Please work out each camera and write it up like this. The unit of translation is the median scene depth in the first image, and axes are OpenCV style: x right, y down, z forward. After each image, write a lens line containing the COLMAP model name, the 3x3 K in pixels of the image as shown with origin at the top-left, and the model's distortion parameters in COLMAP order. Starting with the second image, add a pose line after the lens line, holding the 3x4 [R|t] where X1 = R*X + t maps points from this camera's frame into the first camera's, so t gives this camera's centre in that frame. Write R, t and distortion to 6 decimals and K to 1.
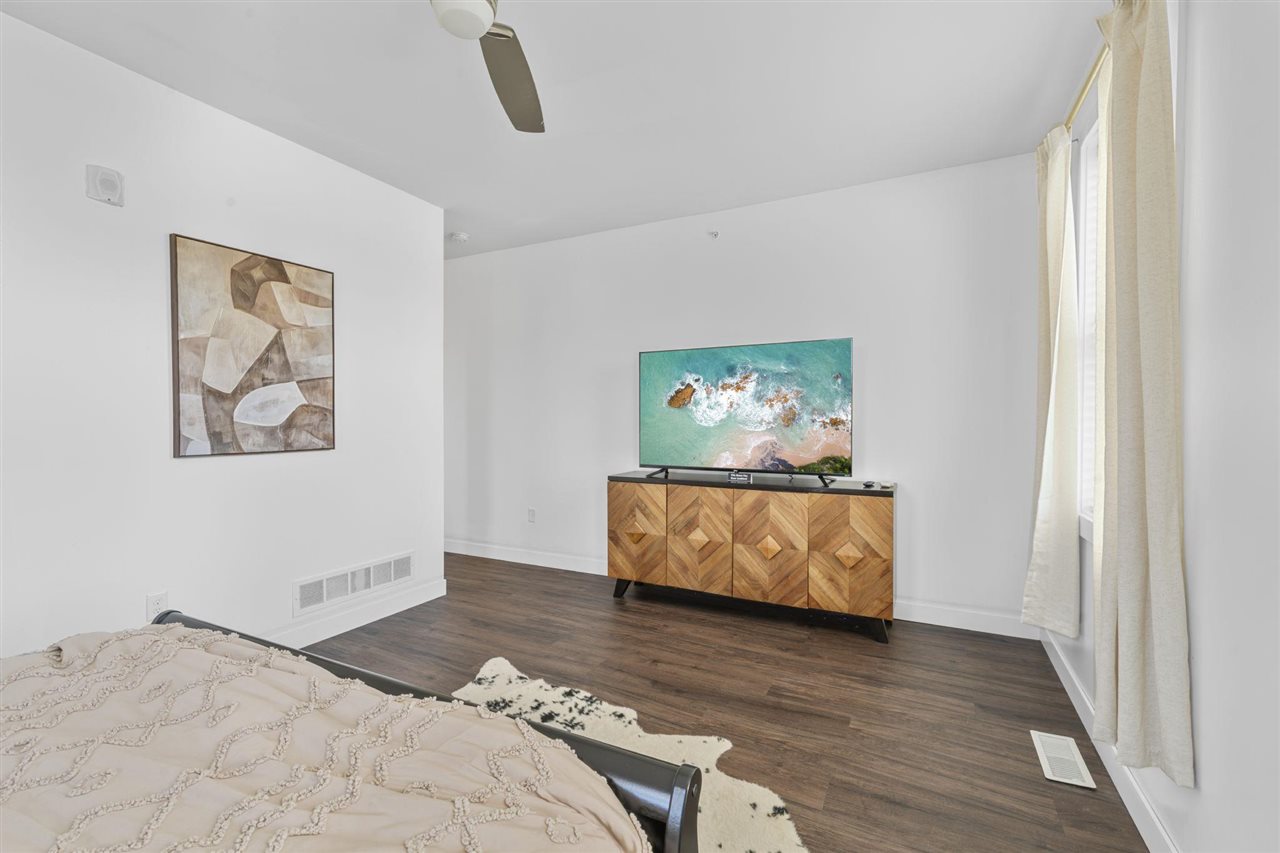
lens RADIAL K [[551.6, 0, 632.0], [0, 551.6, 425.0], [0, 0, 1]] dist [-0.001588, -0.000103]
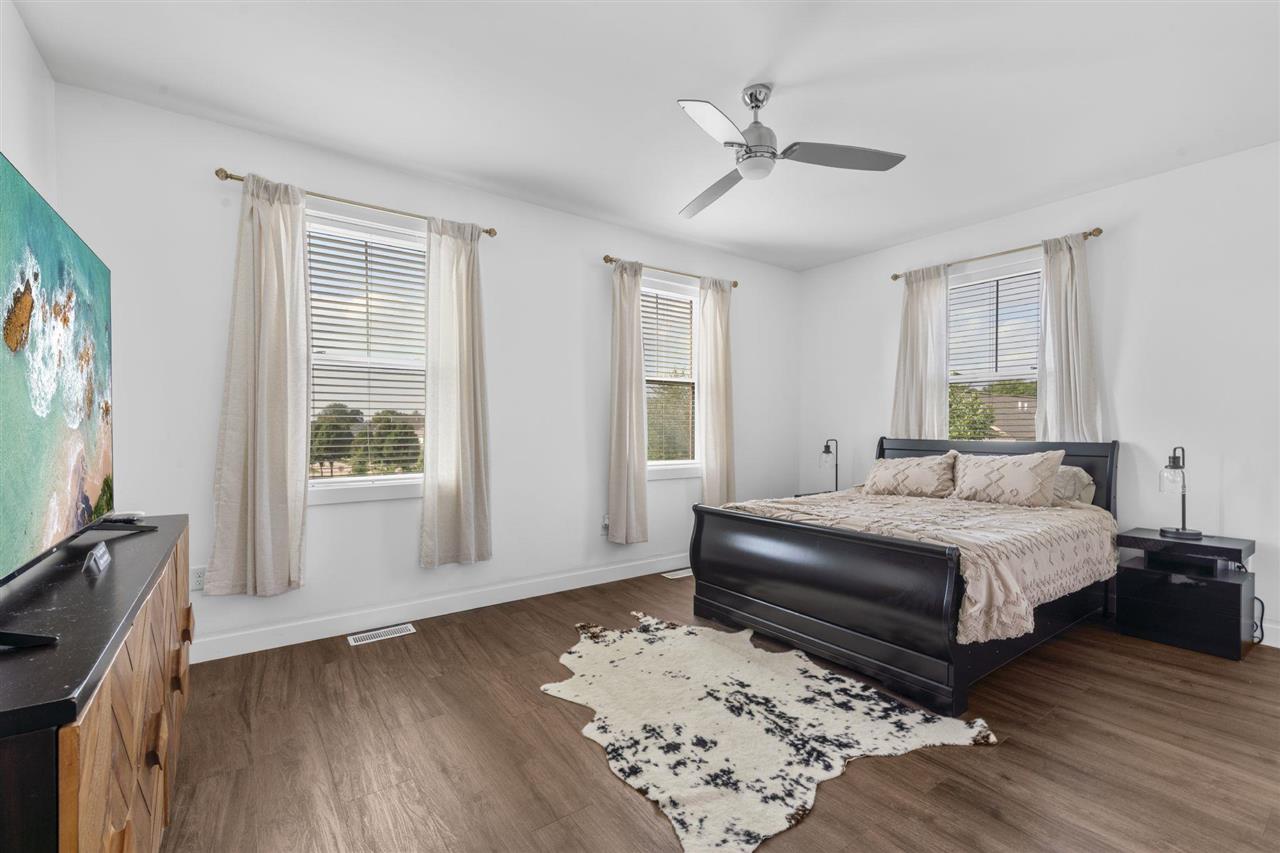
lens RADIAL K [[551.6, 0, 632.7], [0, 551.6, 422.9], [0, 0, 1]] dist [-0.001588, -0.000103]
pose [[-0.892894, -0.000189, 0.450266, -0.479634], [0.002006, 0.999988, 0.004398, -0.004792], [-0.450262, 0.004830, -0.892884, 1.755558]]
